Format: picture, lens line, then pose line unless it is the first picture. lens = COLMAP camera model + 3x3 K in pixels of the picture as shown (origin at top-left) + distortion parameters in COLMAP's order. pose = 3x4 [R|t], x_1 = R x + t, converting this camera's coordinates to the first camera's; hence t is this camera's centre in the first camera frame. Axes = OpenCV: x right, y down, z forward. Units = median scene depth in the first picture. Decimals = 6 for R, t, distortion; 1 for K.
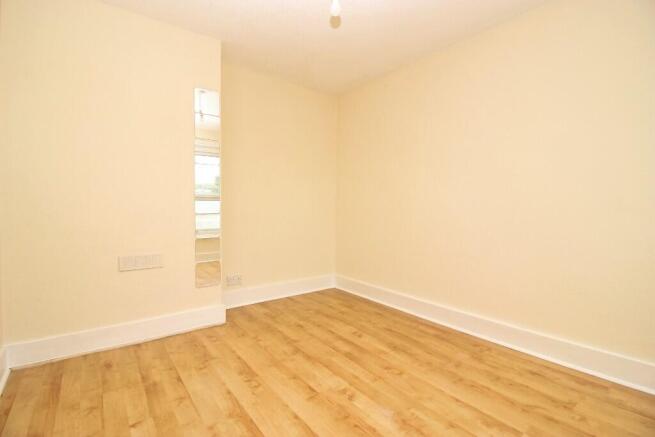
lens RADIAL K [[304.7, 0, 327.5], [0, 304.7, 216.1], [0, 0, 1]] dist [-0.009642, -0.001274]
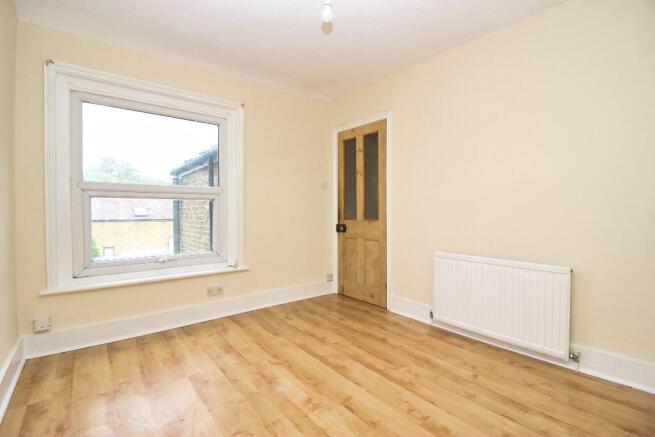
lens RADIAL K [[304.7, 0, 327.6], [0, 304.7, 216.4], [0, 0, 1]] dist [-0.009642, -0.001274]
pose [[-0.999899, -0.008491, -0.011370, 0.031712], [-0.009031, 0.998787, 0.048402, -0.065625], [0.010945, 0.048500, -0.998763, 1.982971]]
